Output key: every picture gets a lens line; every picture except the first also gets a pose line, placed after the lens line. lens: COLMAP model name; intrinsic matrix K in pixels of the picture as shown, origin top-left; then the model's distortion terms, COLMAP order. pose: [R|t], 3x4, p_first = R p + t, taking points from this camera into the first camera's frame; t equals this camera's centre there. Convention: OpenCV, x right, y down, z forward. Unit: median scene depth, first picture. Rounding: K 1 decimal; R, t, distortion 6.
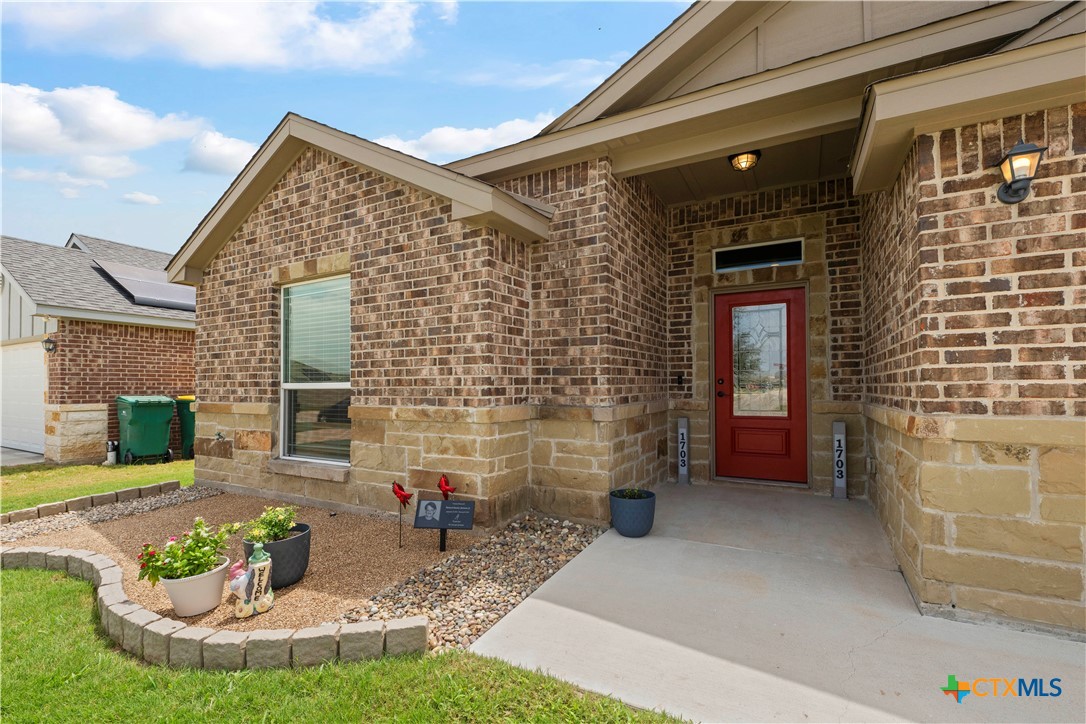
lens RADIAL K [[485.4, 0, 543.9], [0, 485.4, 381.1], [0, 0, 1]] dist [-0.001436, -0.000249]
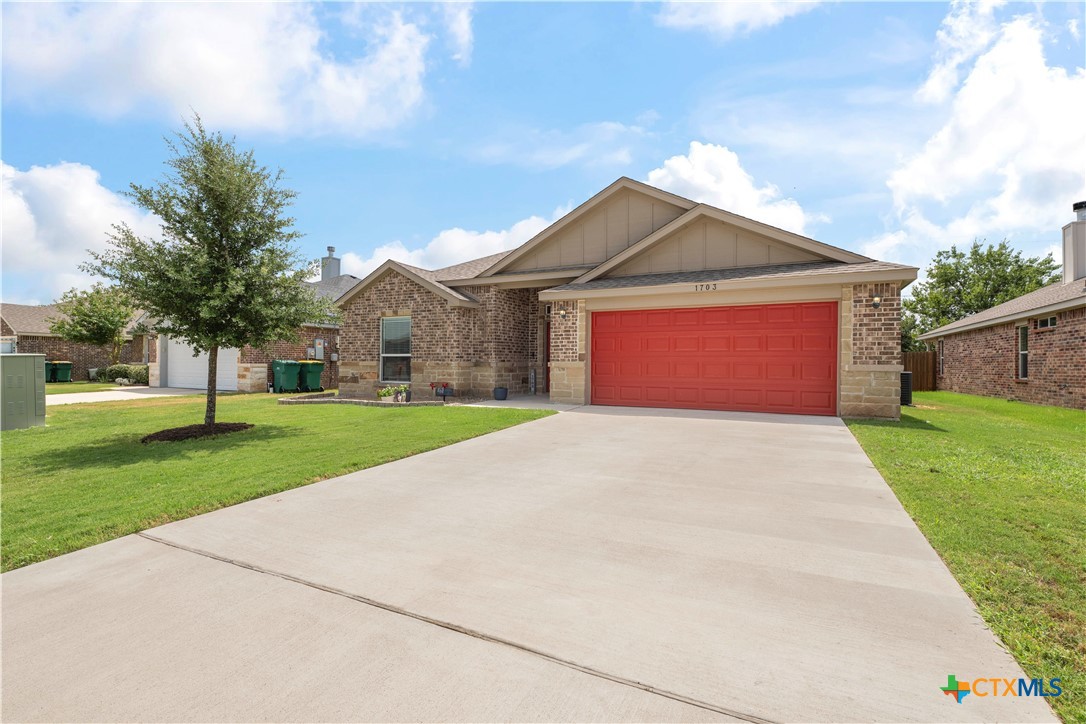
lens RADIAL K [[489.9, 0, 543.0], [0, 489.9, 362.0], [0, 0, 1]] dist [0.001268, -0.000059]
pose [[0.998964, 0.012356, 0.043797, 0.298518], [-0.012616, 0.999904, 0.005661, 0.027066], [-0.043723, -0.006208, 0.999024, -2.208602]]
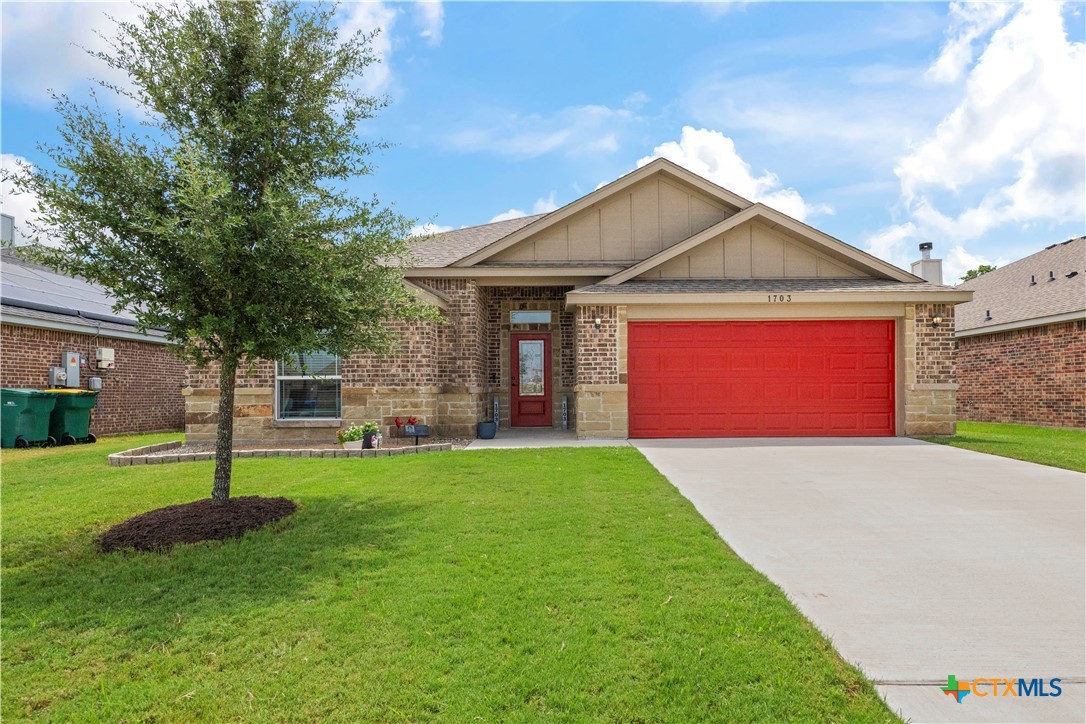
lens RADIAL K [[608.6, 0, 568.7], [0, 608.6, 383.1], [0, 0, 1]] dist [0.000686, 0.000564]
pose [[0.872113, 0.006463, 0.489262, -0.875384], [-0.002006, 0.999952, -0.009634, 0.059401], [-0.489301, 0.007421, 0.872083, -1.704670]]
